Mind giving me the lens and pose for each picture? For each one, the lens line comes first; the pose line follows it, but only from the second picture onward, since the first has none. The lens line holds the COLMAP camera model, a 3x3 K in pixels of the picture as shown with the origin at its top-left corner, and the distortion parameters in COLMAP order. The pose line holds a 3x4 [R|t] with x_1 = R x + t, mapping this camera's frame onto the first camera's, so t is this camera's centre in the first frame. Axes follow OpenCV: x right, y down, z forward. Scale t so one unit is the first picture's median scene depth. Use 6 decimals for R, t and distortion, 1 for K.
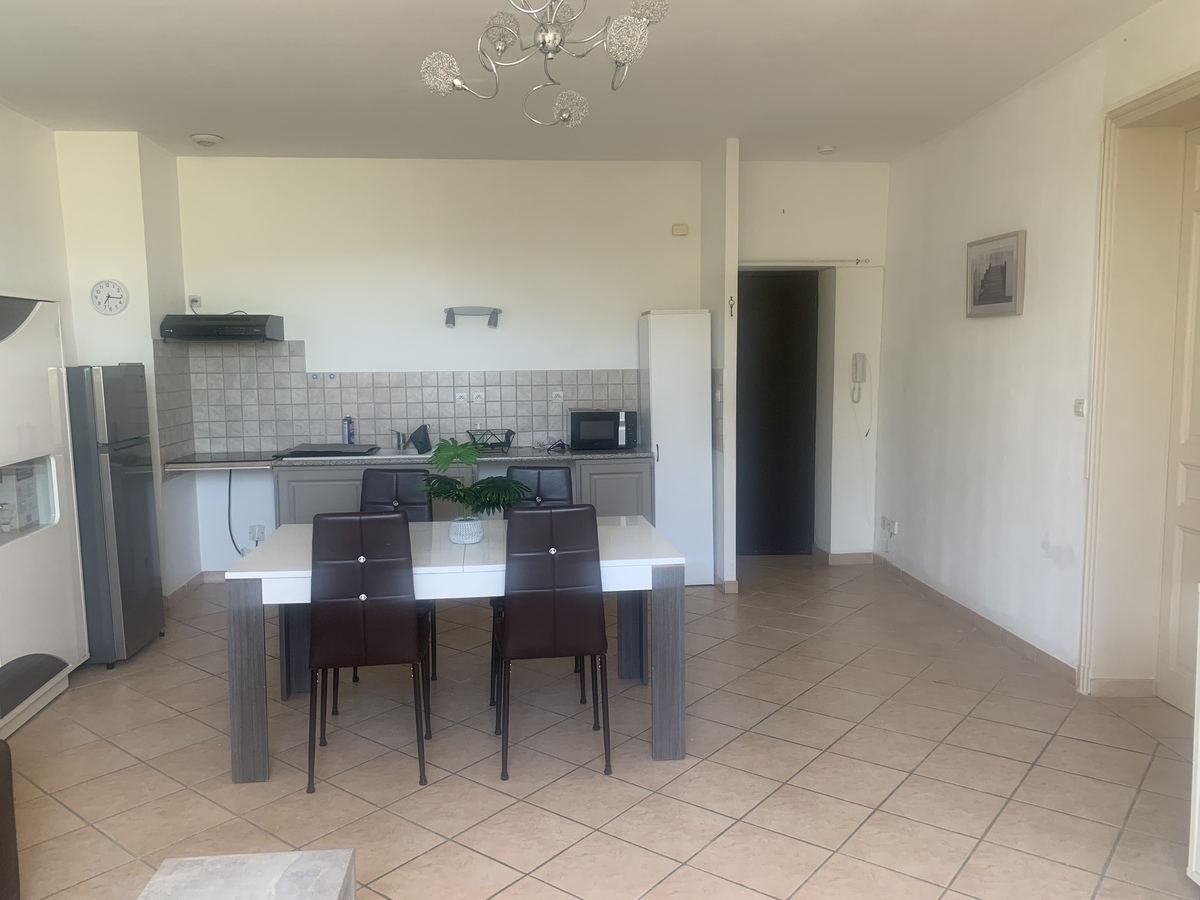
lens RADIAL K [[905.5, 0, 600.0], [0, 905.5, 450.0], [0, 0, 1]] dist [0.003781, -0.005431]
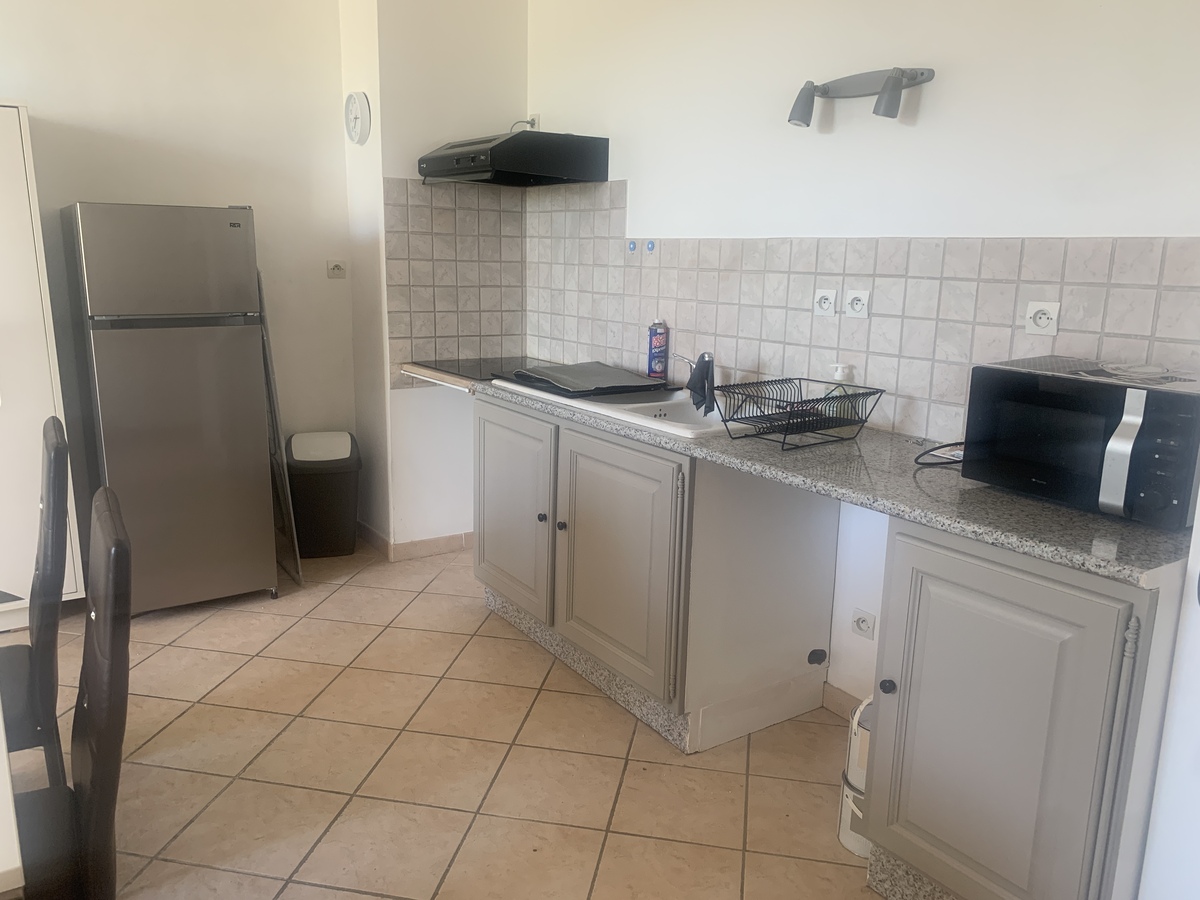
lens RADIAL K [[905.5, 0, 600.0], [0, 905.5, 450.0], [0, 0, 1]] dist [0.003781, -0.005431]
pose [[0.479138, 0.205767, -0.853280, 0.281272], [-0.117374, 0.978423, 0.170036, -0.078881], [0.869856, 0.018682, 0.492952, 1.118278]]
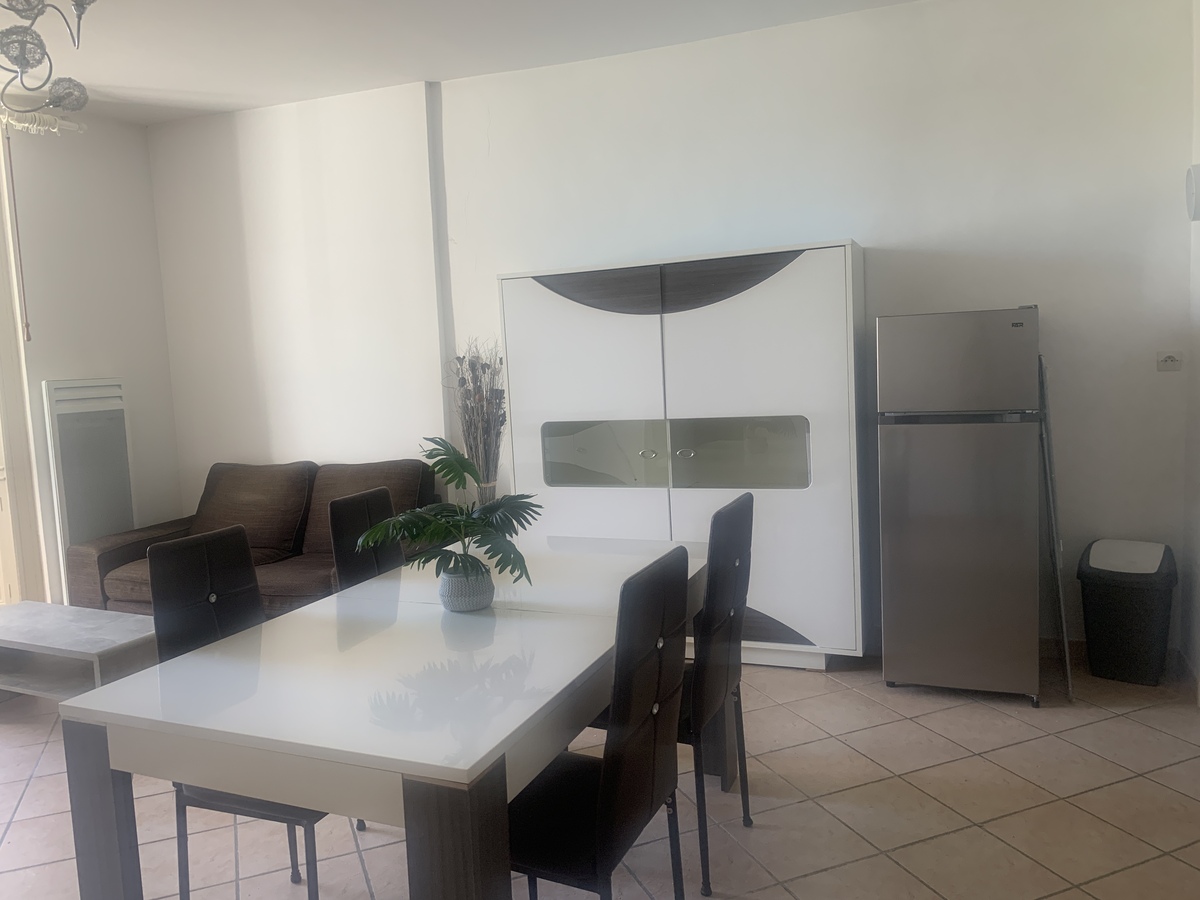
lens RADIAL K [[905.5, 0, 600.0], [0, 905.5, 450.0], [0, 0, 1]] dist [0.003781, -0.005431]
pose [[-0.489306, 0.116939, -0.864237, 0.303943], [-0.043297, 0.986490, 0.157995, -0.102705], [0.871037, 0.114726, -0.477632, 1.320570]]
